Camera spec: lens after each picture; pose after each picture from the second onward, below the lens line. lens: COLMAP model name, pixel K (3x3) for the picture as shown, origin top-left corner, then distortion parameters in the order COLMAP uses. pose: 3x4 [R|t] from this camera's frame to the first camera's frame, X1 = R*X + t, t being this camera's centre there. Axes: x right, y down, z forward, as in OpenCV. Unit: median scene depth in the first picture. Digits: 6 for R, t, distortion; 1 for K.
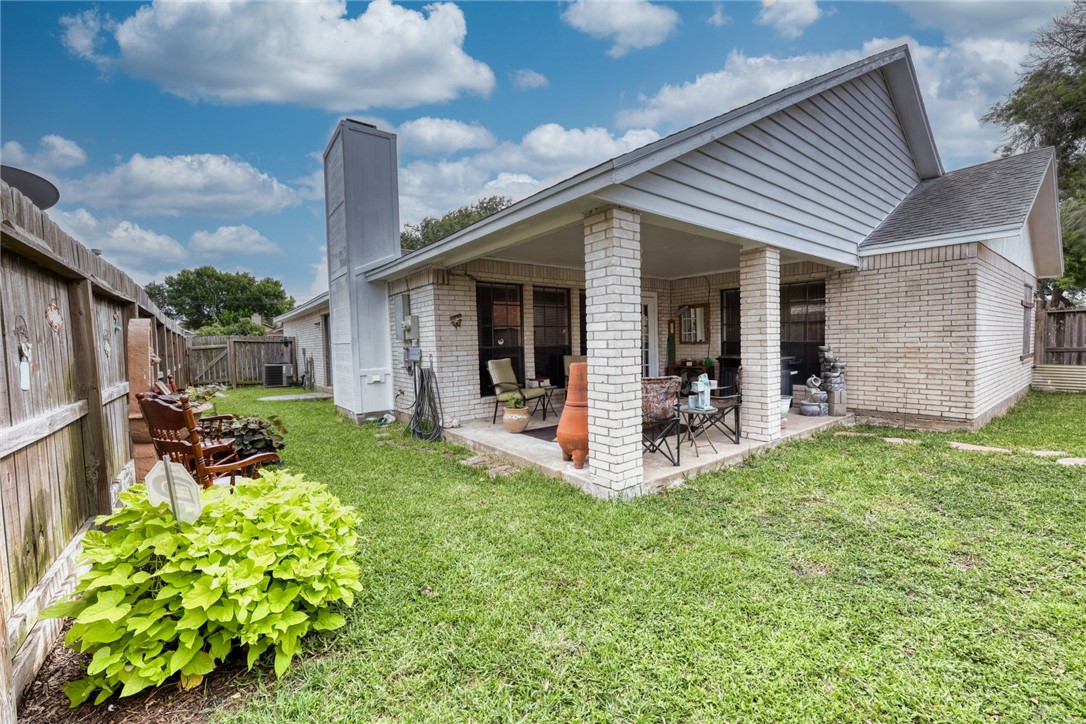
lens RADIAL K [[424.0, 0, 543.0], [0, 424.0, 362.0], [0, 0, 1]] dist [-0.021031, -0.000130]
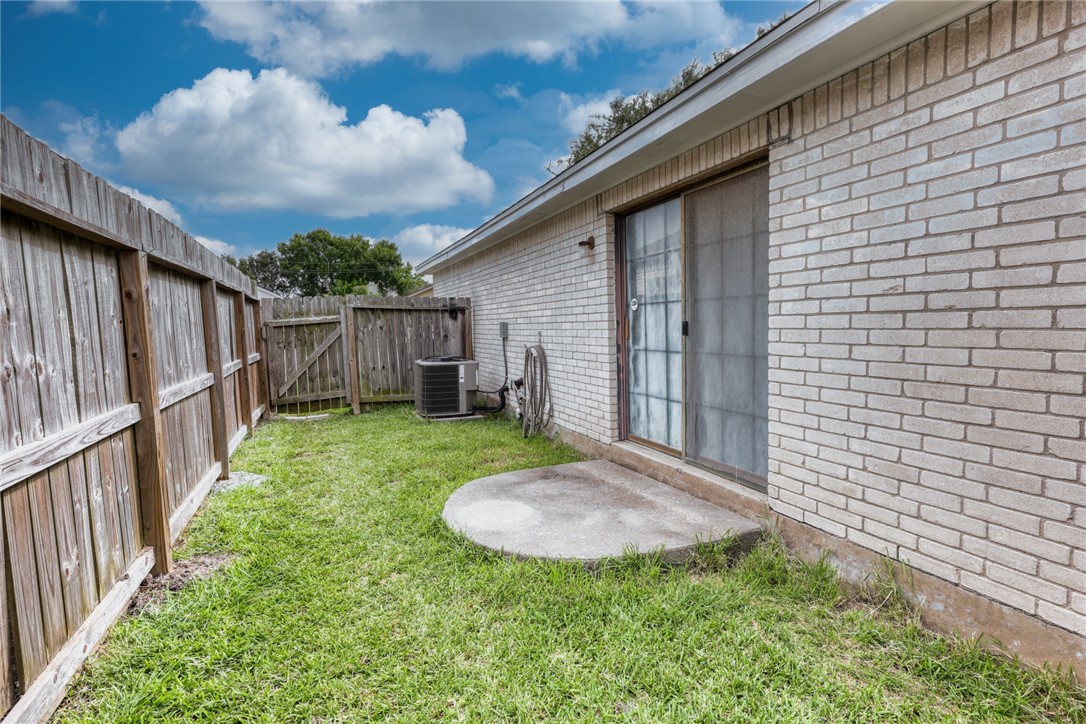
lens RADIAL K [[523.4, 0, 543.0], [0, 523.4, 362.0], [0, 0, 1]] dist [0.002093, 0.000772]
pose [[0.961221, 0.013013, -0.275470, -0.071936], [-0.001607, 0.999133, 0.041591, -0.002836], [0.275773, -0.039535, 0.960409, 0.095531]]
